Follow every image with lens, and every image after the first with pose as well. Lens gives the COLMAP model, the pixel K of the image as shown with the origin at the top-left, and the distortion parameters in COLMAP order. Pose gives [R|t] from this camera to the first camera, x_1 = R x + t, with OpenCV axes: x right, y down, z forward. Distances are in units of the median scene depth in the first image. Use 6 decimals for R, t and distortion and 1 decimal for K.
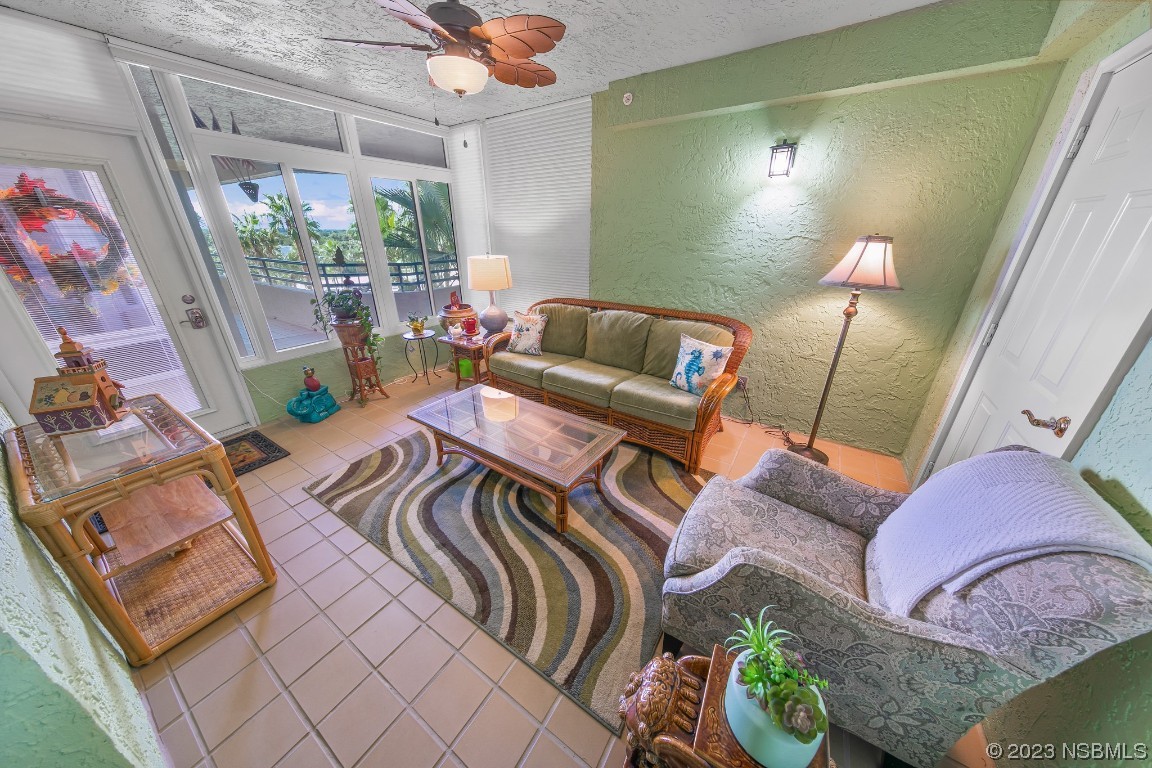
lens RADIAL K [[363.0, 0, 574.2], [0, 363.0, 385.4], [0, 0, 1]] dist [-0.000062, -0.000011]
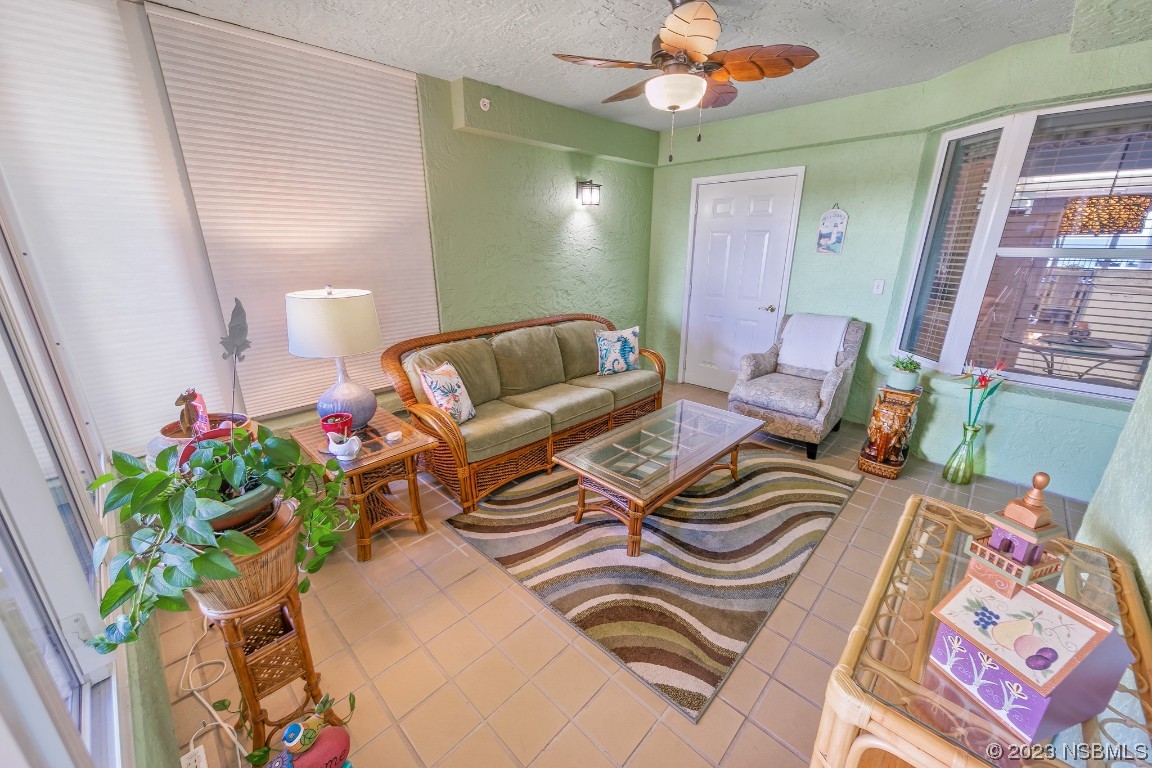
lens RADIAL K [[440.4, 0, 570.9], [0, 440.4, 383.7], [0, 0, 1]] dist [0.000697, 0.000000]
pose [[0.192444, -0.301988, 0.933685, -1.159034], [0.384815, 0.898485, 0.211288, -0.339943], [-0.902709, 0.318634, 0.289118, 0.777687]]
